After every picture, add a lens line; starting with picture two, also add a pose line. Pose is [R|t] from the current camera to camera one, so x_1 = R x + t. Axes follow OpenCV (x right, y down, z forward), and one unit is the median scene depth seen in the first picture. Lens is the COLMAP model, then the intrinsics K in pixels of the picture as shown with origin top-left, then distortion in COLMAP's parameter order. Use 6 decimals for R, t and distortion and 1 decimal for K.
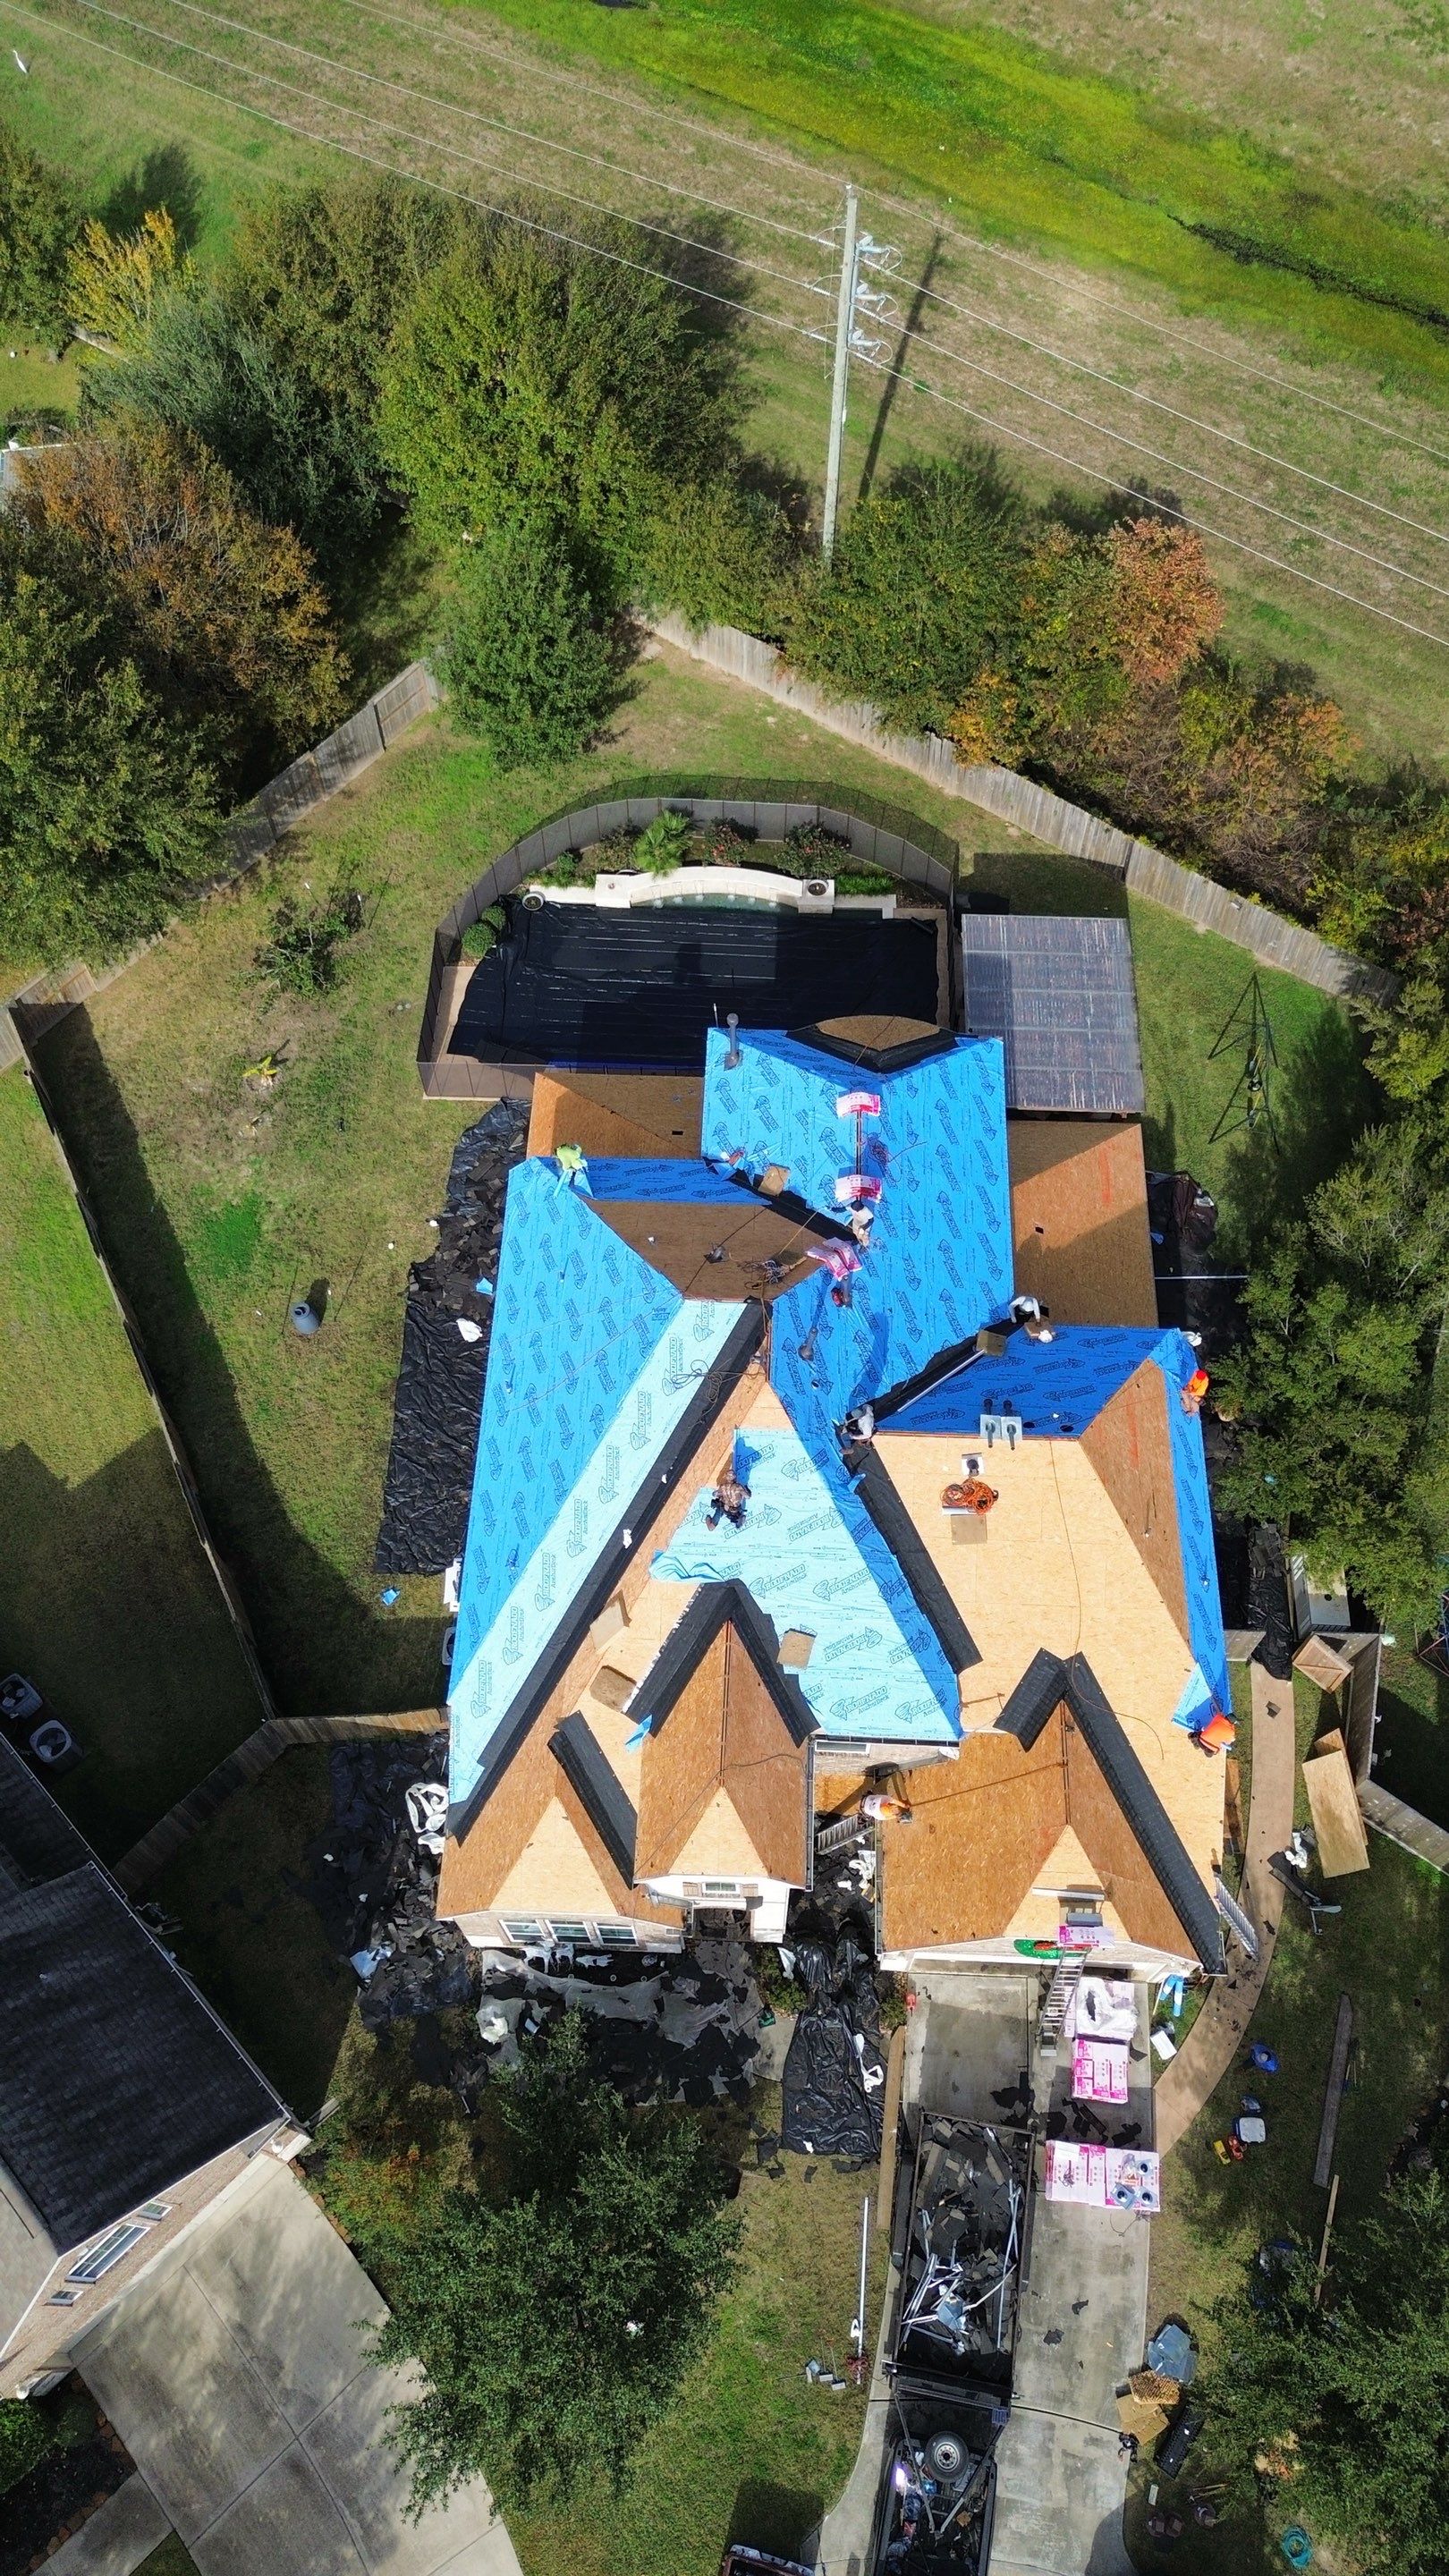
lens RADIAL K [[1816.0, 0, 719.1], [0, 1816.0, 1285.9], [0, 0, 1]] dist [0.057584, -0.050165]
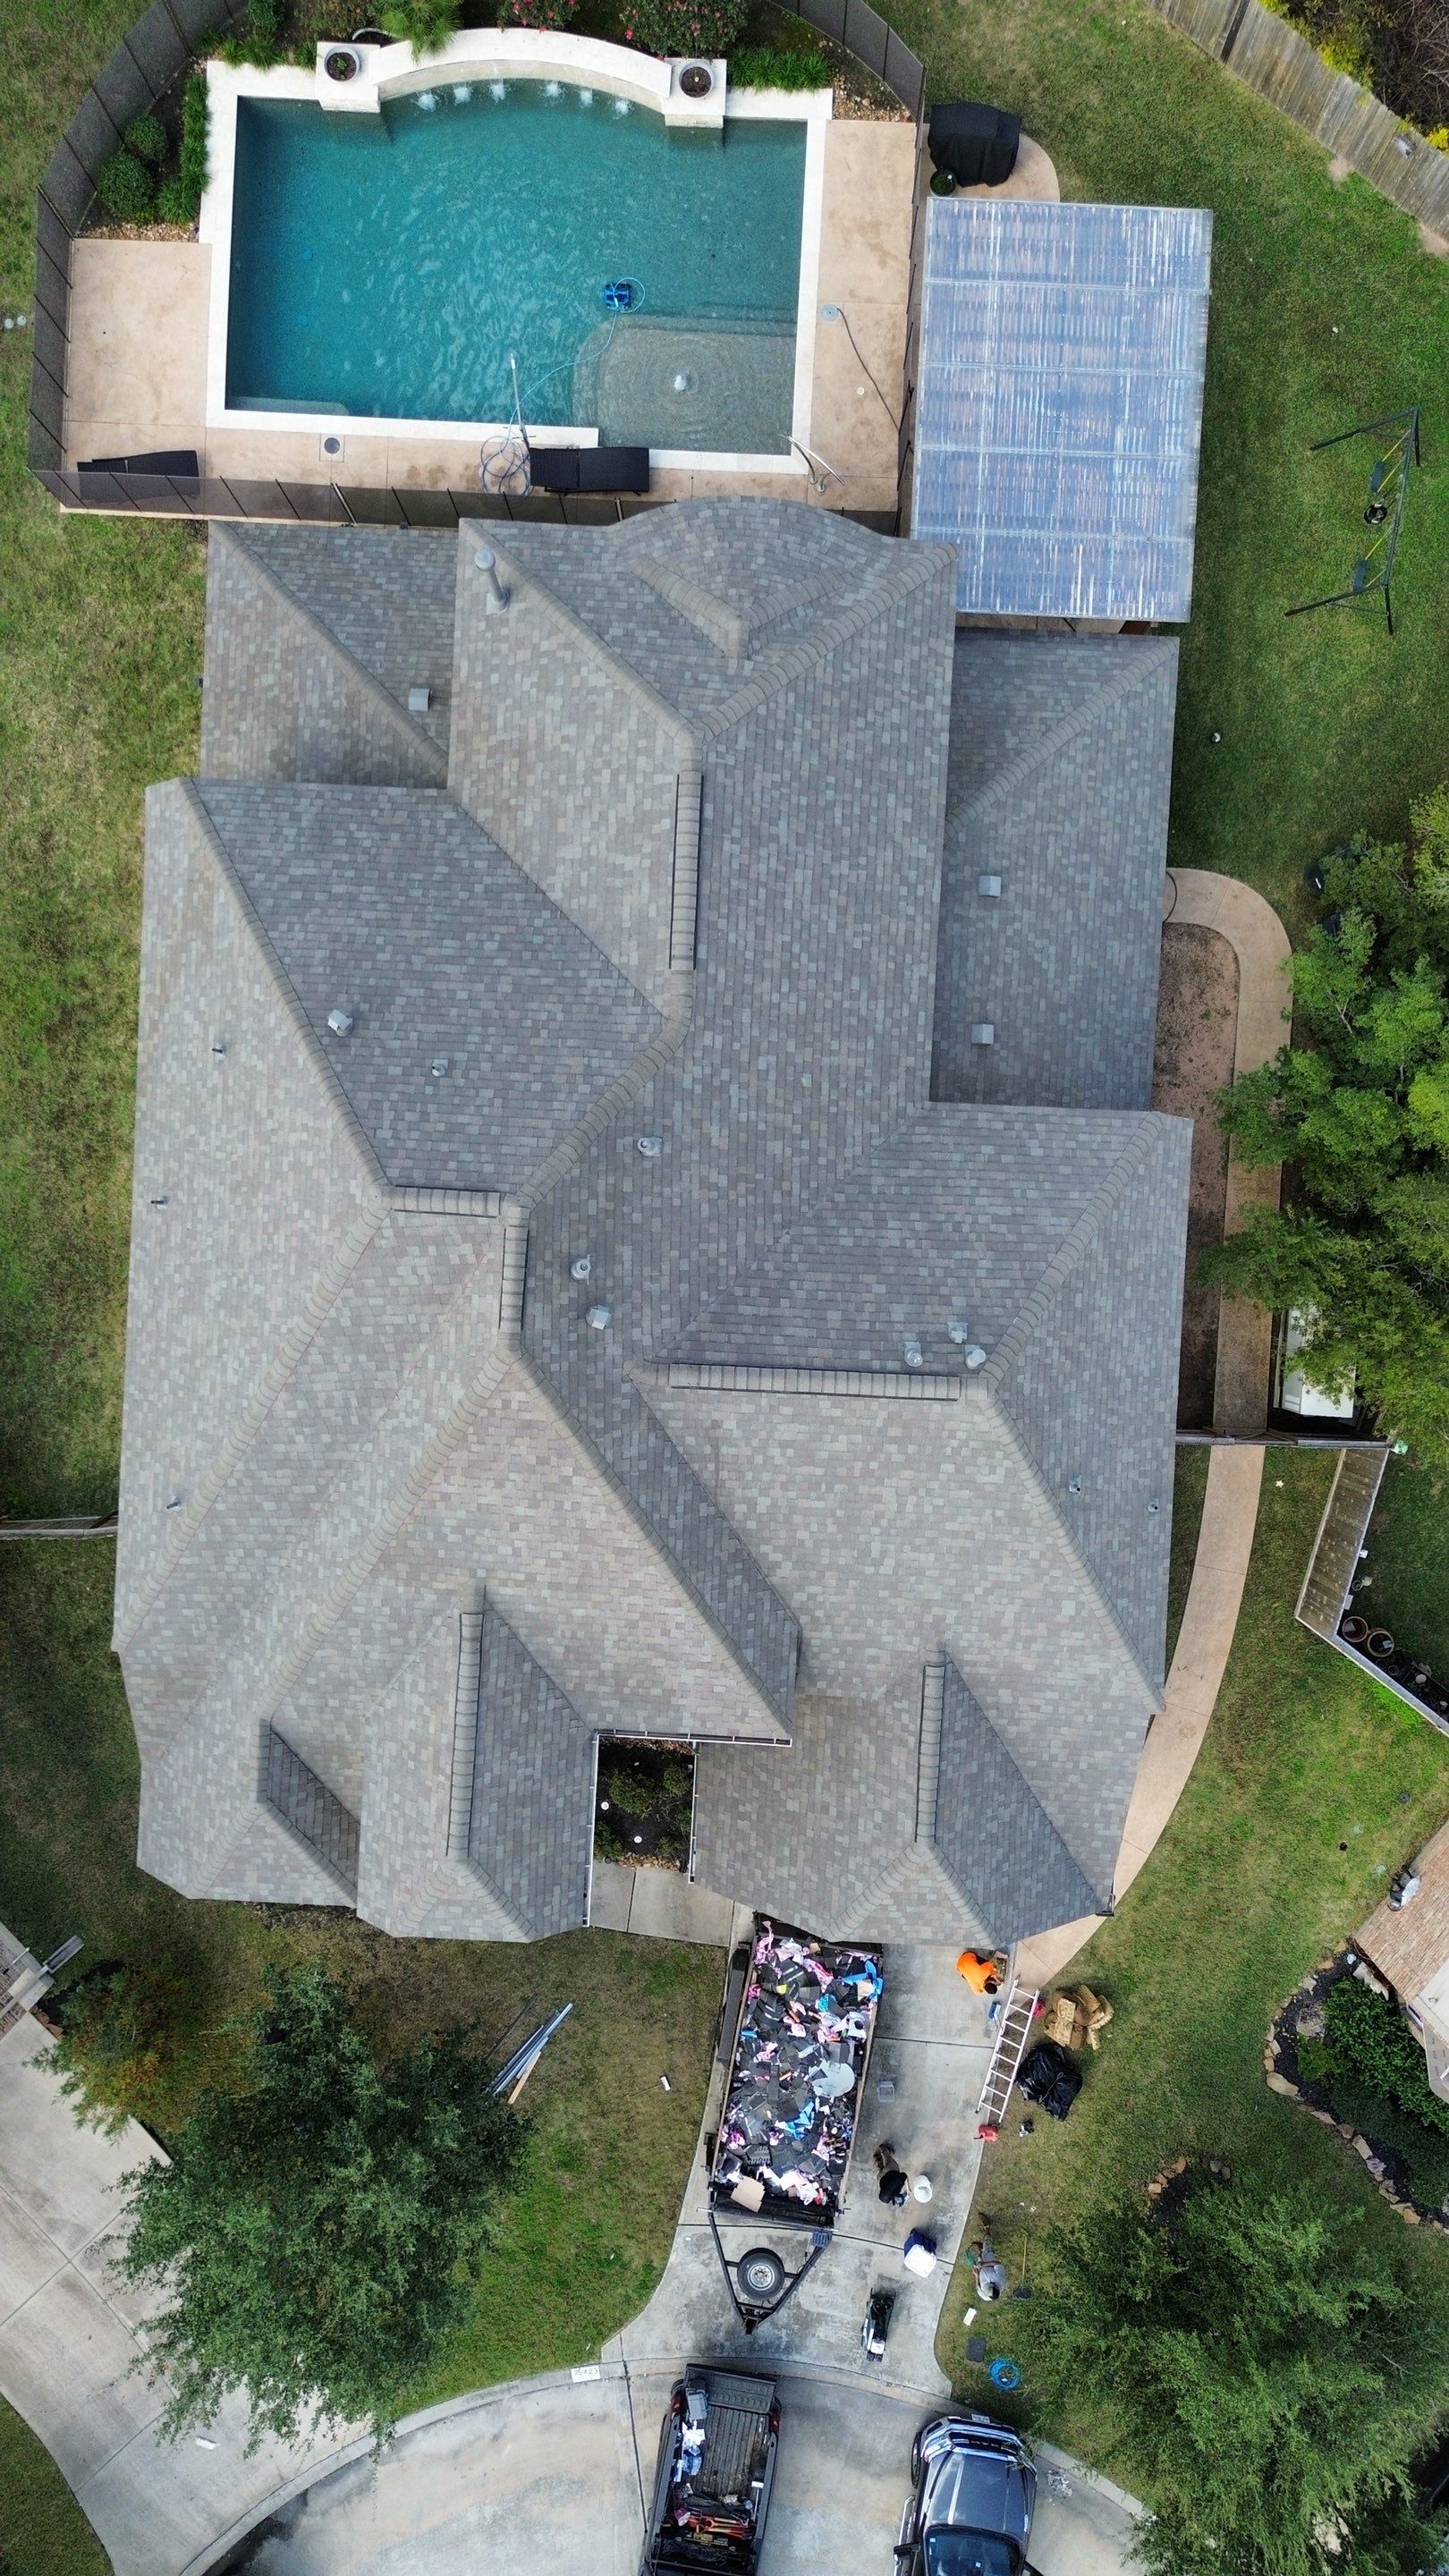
lens RADIAL K [[1816.0, 0, 720.2], [0, 1816.0, 1285.0], [0, 0, 1]] dist [0.057584, -0.050165]
pose [[0.999947, 0.009790, -0.003261, 0.098639], [-0.006680, 0.855007, 0.518573, -0.284744], [0.007865, -0.518524, 0.855027, 0.435068]]
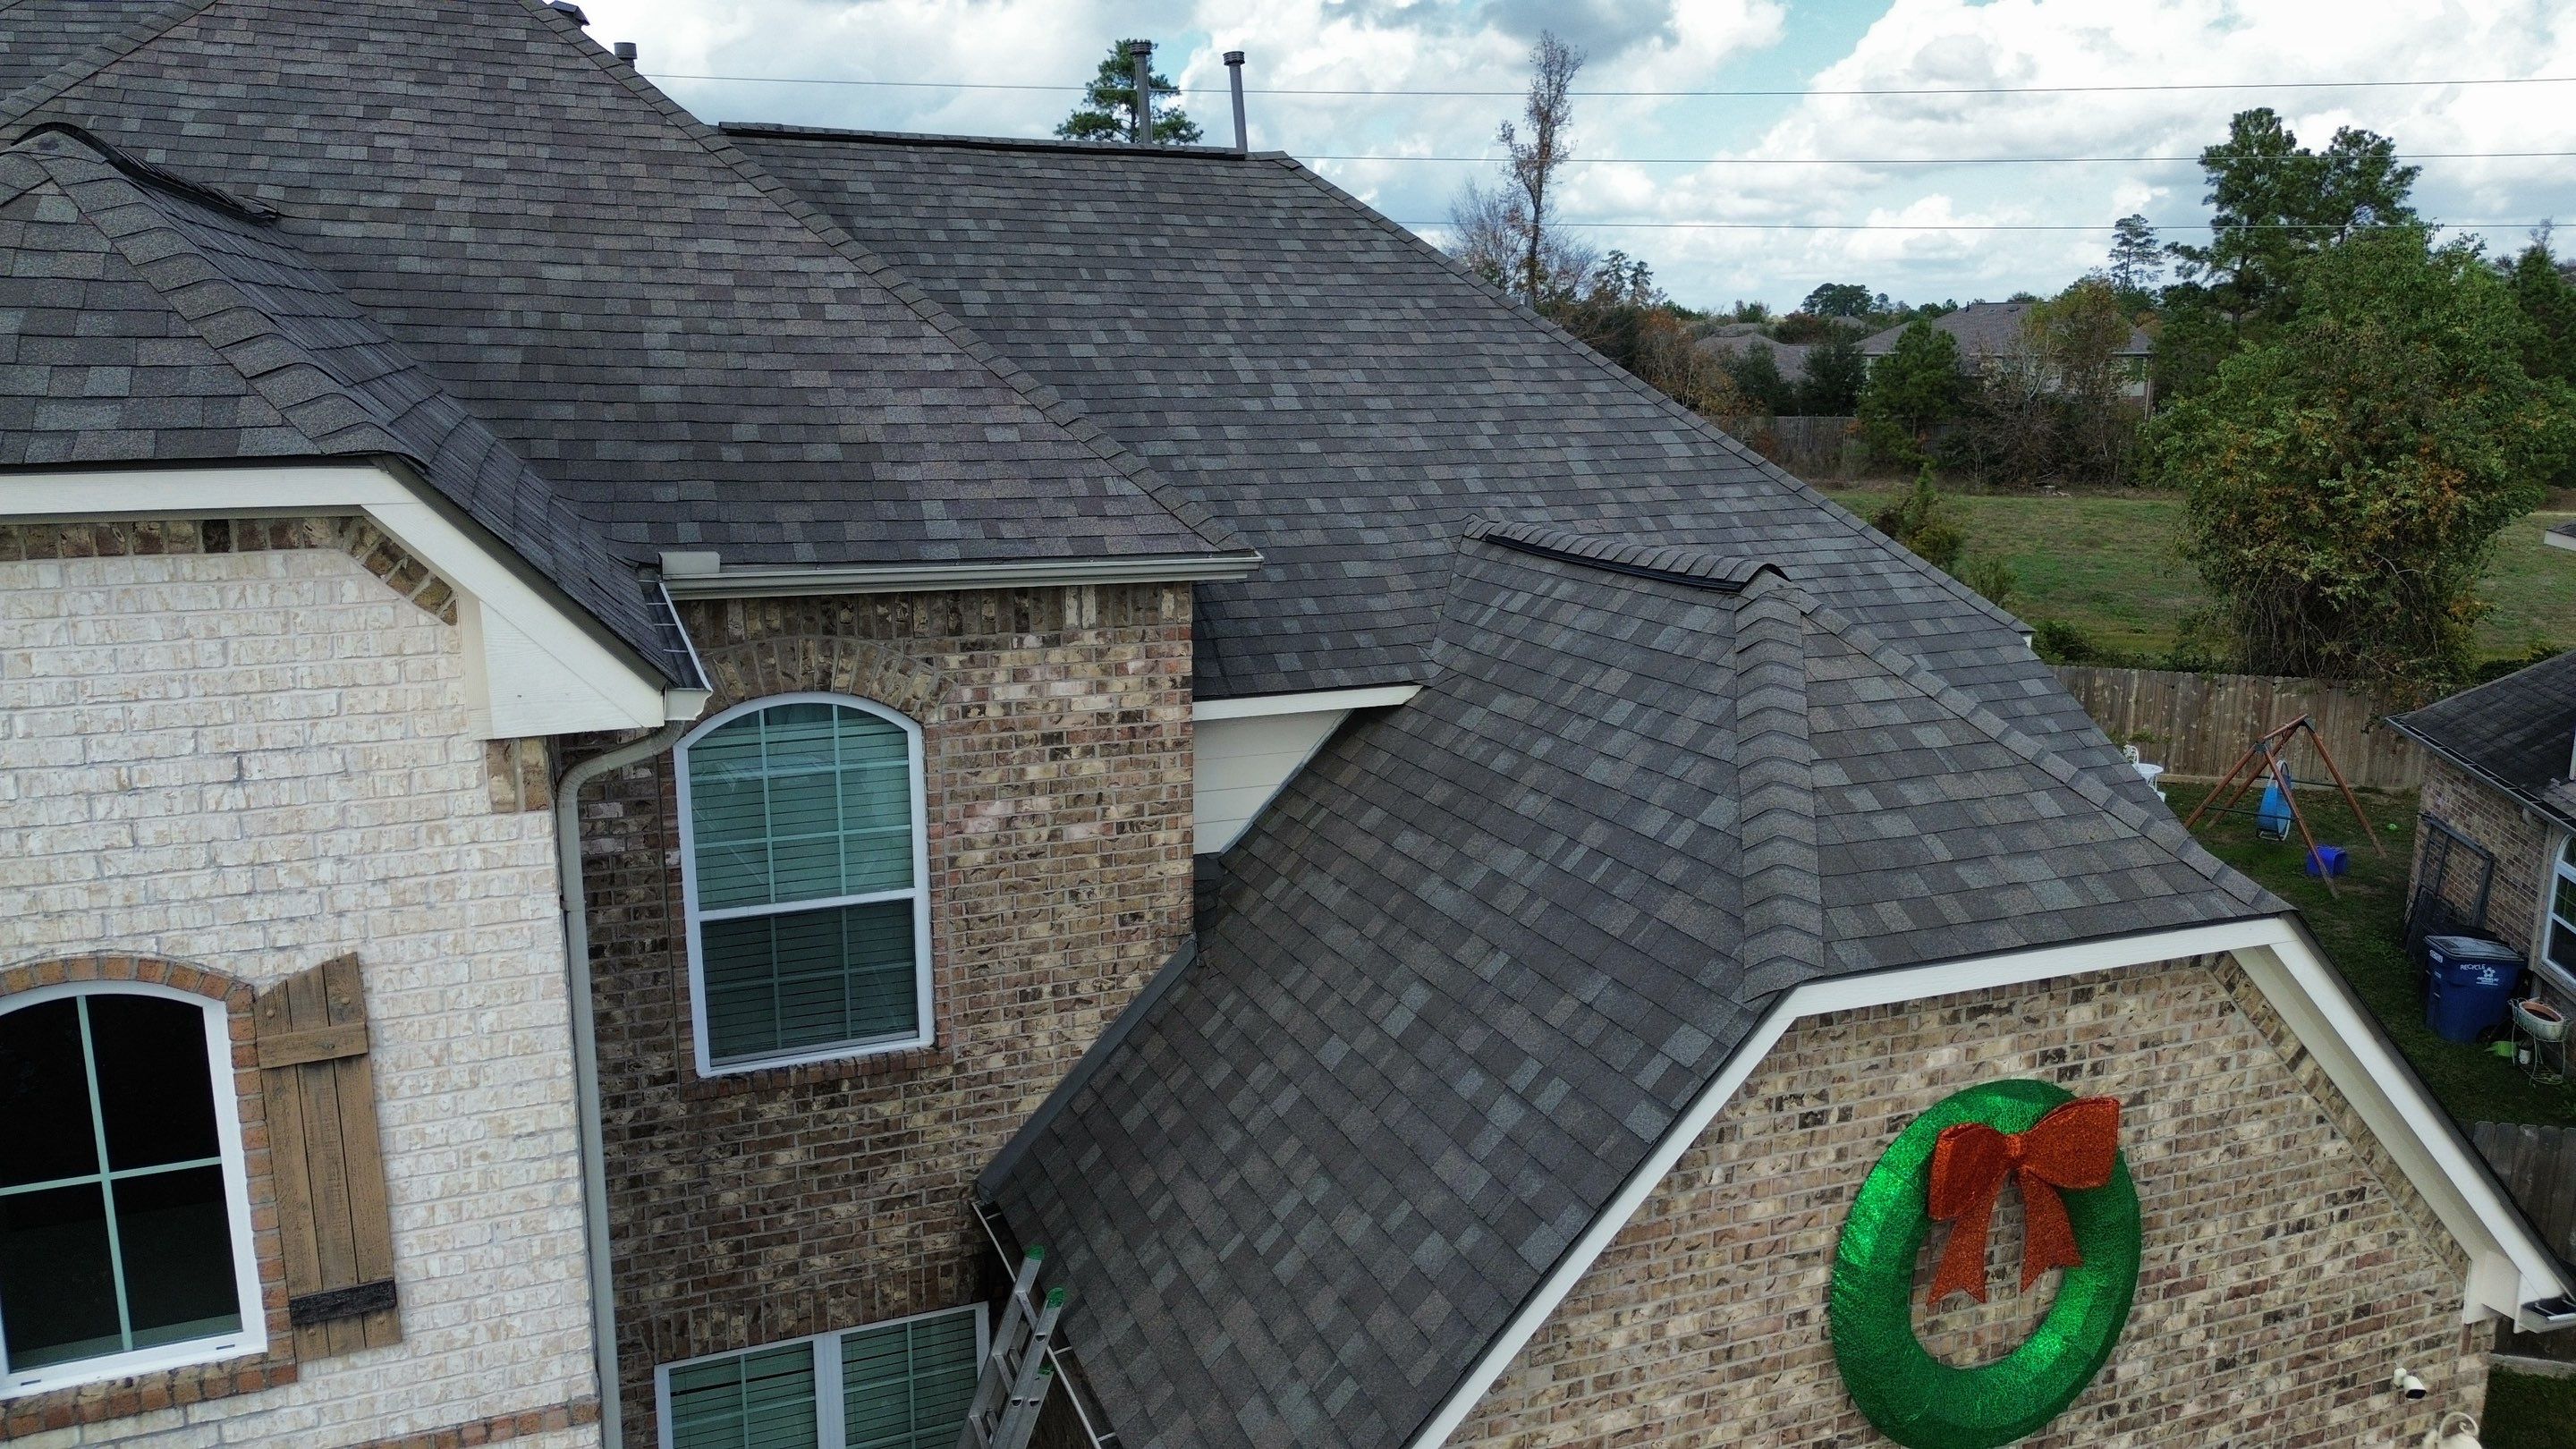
lens RADIAL K [[1816.0, 0, 1305.0], [0, 1816.0, 716.8], [0, 0, 1]] dist [0.057584, -0.050165]
pose [[0.909941, -0.071161, 0.408586, 0.030362], [0.350811, 0.657552, -0.666751, 0.418536], [-0.221219, 0.750041, 0.623298, 0.817555]]
